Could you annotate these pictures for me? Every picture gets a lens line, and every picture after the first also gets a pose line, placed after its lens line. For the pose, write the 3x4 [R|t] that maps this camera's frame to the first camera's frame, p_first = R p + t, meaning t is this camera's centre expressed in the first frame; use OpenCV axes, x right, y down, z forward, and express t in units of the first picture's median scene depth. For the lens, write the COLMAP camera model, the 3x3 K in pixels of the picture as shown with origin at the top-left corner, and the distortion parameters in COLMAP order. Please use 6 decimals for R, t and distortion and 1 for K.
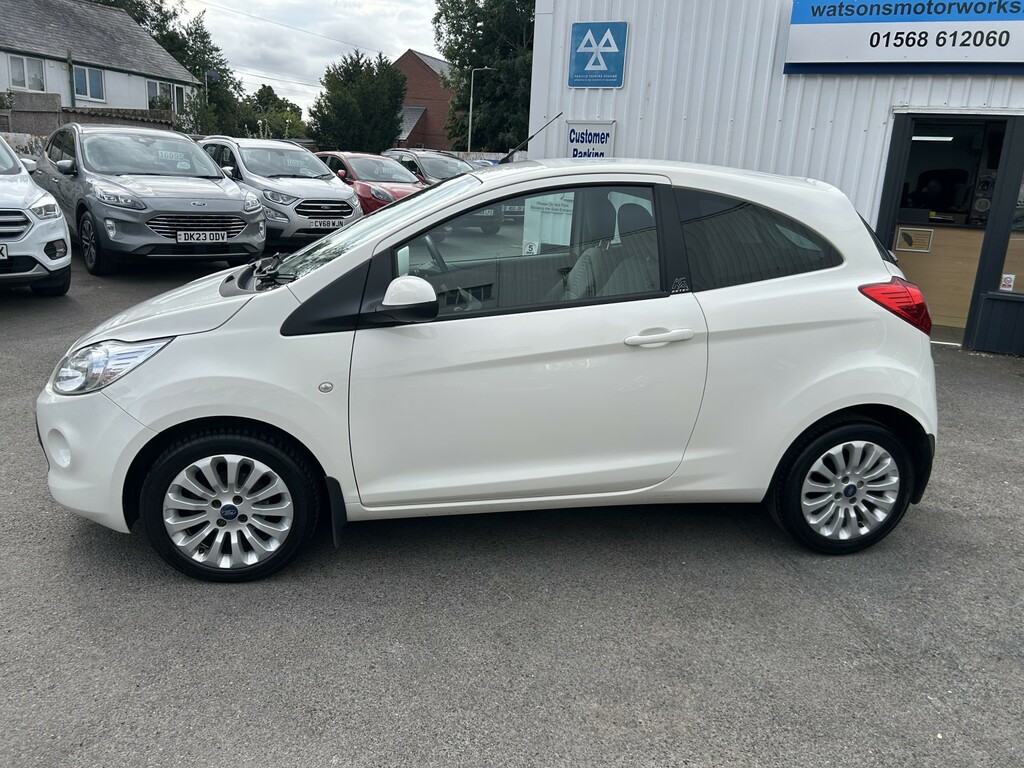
lens RADIAL K [[729.7, 0, 512.0], [0, 729.7, 384.0], [0, 0, 1]] dist [0.046496, -0.046942]
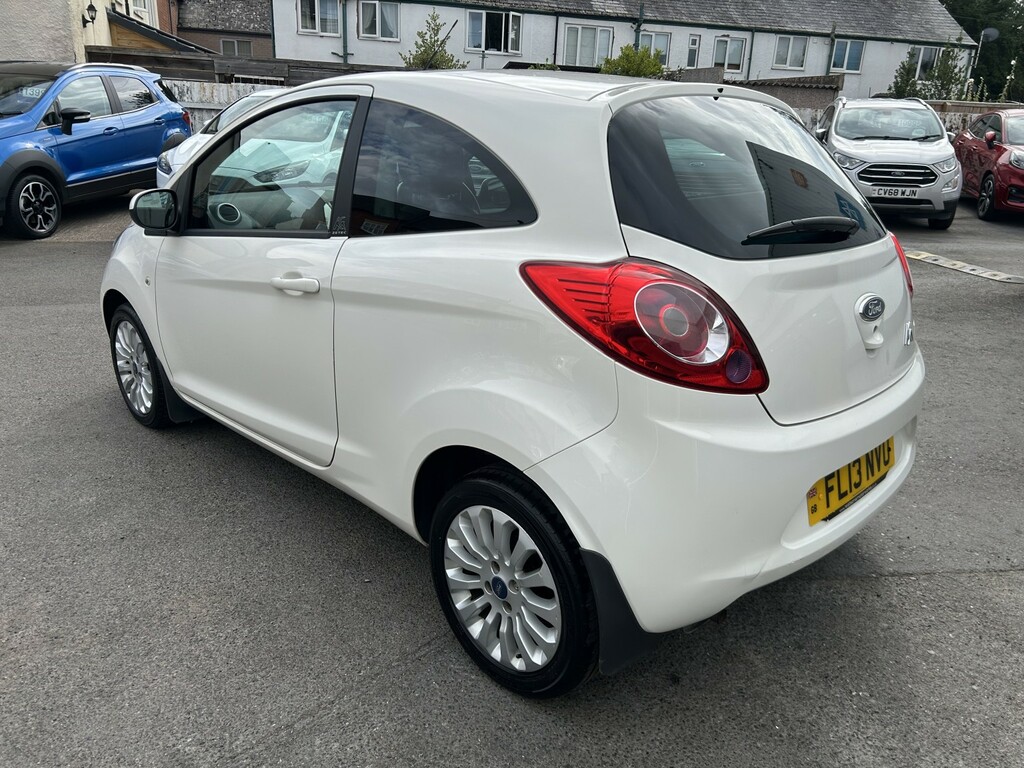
lens RADIAL K [[729.7, 0, 512.0], [0, 729.7, 384.0], [0, 0, 1]] dist [0.046496, -0.046942]
pose [[0.603916, 0.244358, -0.758667, 0.186275], [-0.218293, 0.966159, 0.137423, -0.022705], [0.766573, 0.082619, 0.636820, 0.124932]]
